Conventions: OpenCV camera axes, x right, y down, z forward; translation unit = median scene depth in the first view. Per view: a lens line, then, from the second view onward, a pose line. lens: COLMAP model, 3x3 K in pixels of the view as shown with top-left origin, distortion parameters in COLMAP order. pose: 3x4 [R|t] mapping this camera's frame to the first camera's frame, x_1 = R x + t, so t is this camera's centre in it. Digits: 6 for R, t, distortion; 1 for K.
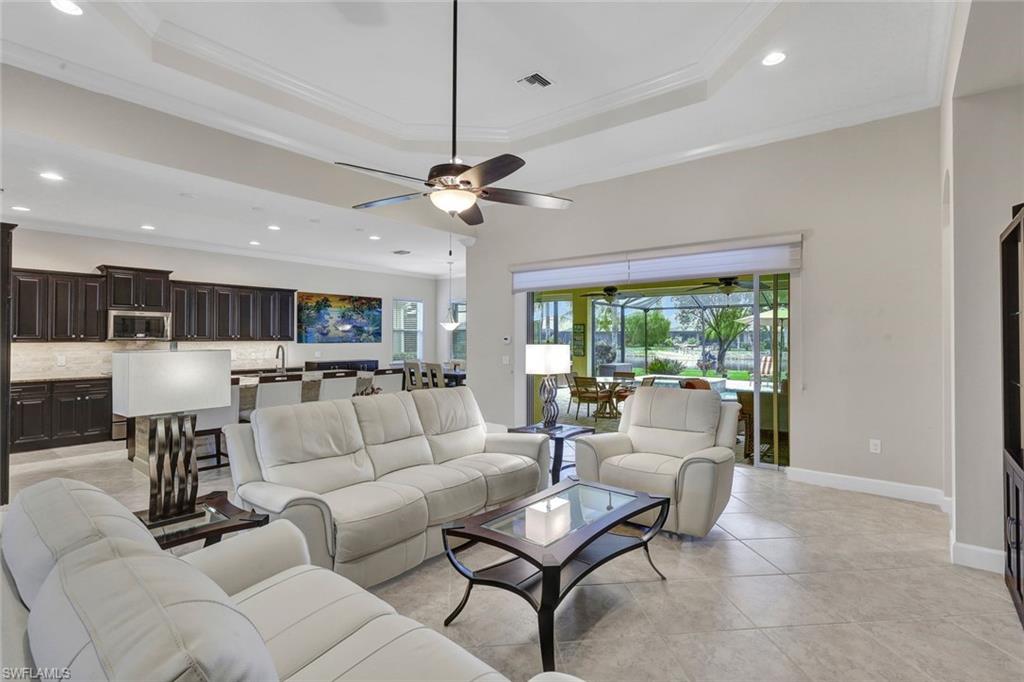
lens RADIAL K [[486.1, 0, 506.2], [0, 486.1, 331.6], [0, 0, 1]] dist [0.000436, -0.000219]
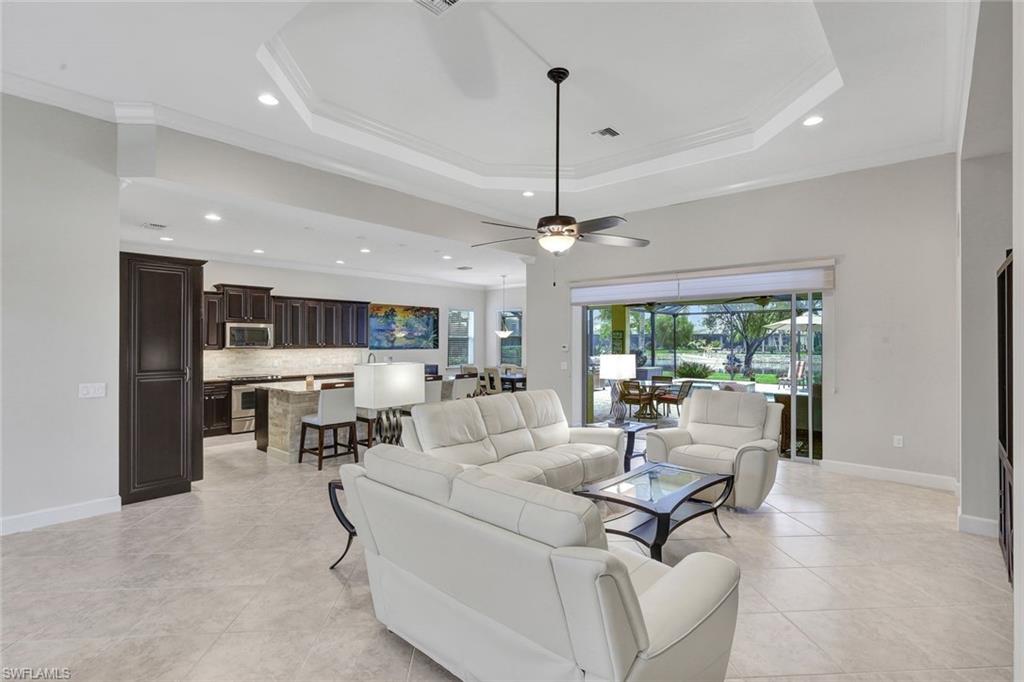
lens RADIAL K [[485.0, 0, 507.6], [0, 485.0, 337.7], [0, 0, 1]] dist [-0.004248, -0.000033]
pose [[0.999250, -0.000291, -0.038722, -0.097367], [0.000566, 0.999975, 0.007097, -0.015970], [0.038719, -0.007113, 0.999225, -0.141599]]
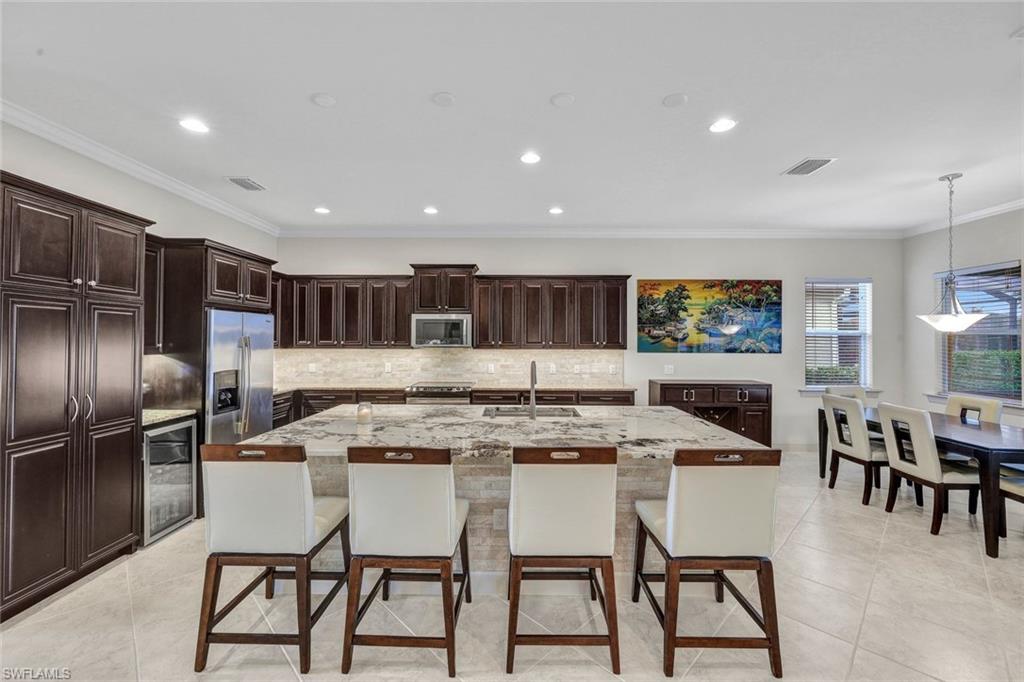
lens RADIAL K [[414.2, 0, 512.0], [0, 414.2, 341.0], [0, 0, 1]] dist [-0.000332, -0.000047]
pose [[0.625404, 0.003282, -0.780294, -0.107305], [0.005408, 0.999949, 0.008540, 0.000959], [0.780282, -0.009561, 0.625355, 0.681961]]
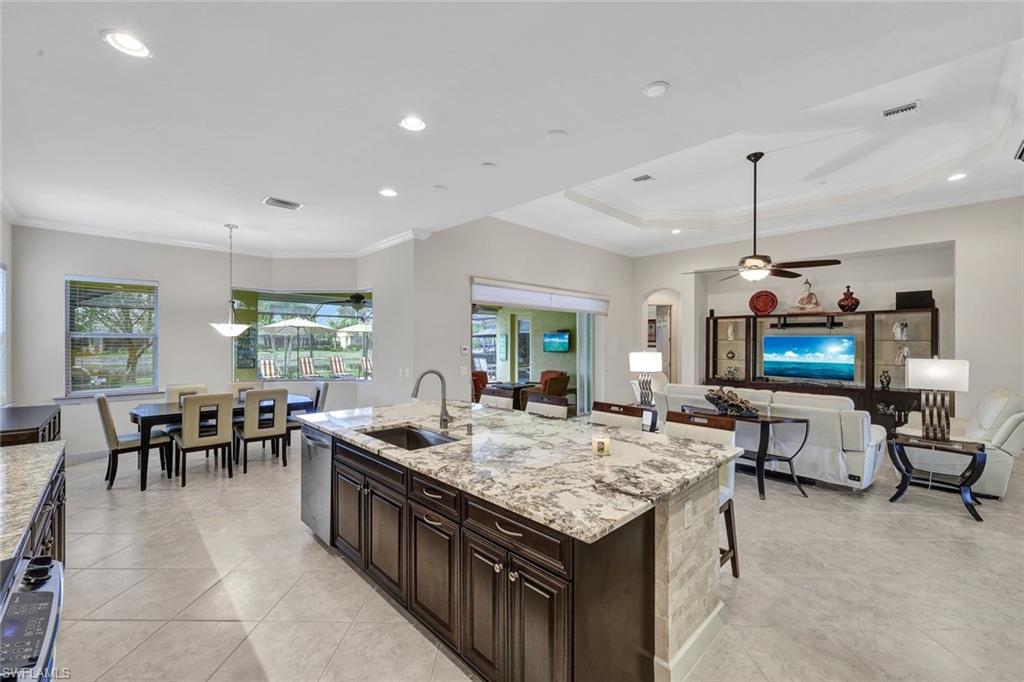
lens RADIAL K [[419.3, 0, 516.0], [0, 419.3, 336.2], [0, 0, 1]] dist [0.014808, 0.000035]
pose [[0.103120, 0.011944, 0.994597, -0.897662], [-0.013709, 0.999850, -0.010586, -0.003245], [-0.994574, -0.012544, 0.103268, 0.871149]]
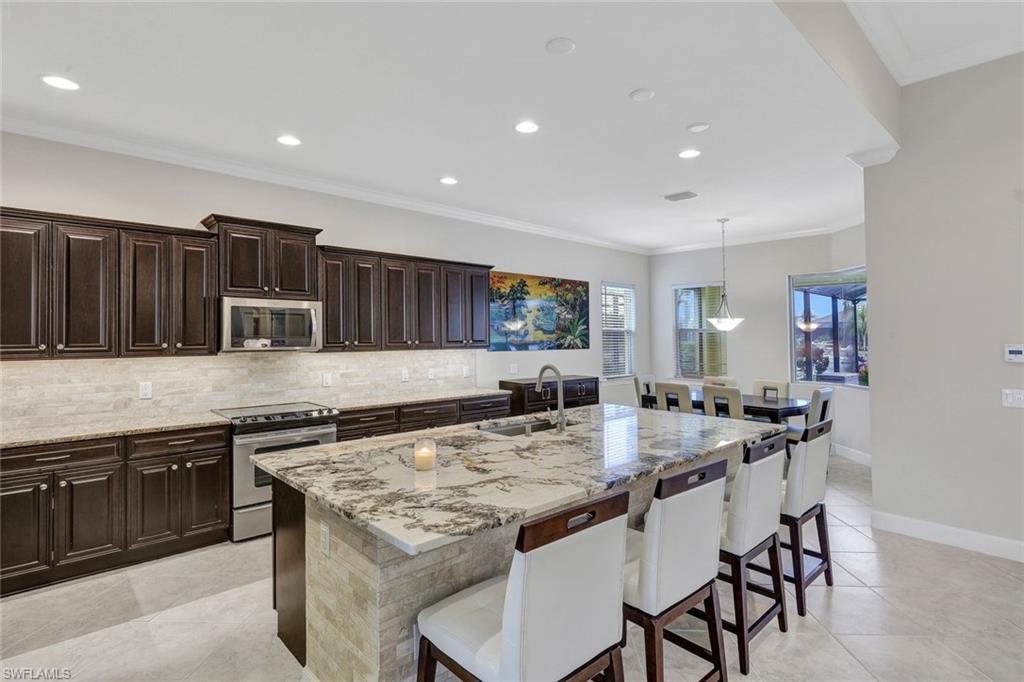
lens RADIAL K [[510.5, 0, 517.9], [0, 510.5, 336.1], [0, 0, 1]] dist [0.002462, 0.000121]
pose [[0.991569, -0.000926, -0.129580, -0.428187], [0.002597, 0.999916, 0.012730, -0.006745], [0.129557, -0.012959, 0.991487, 0.488998]]
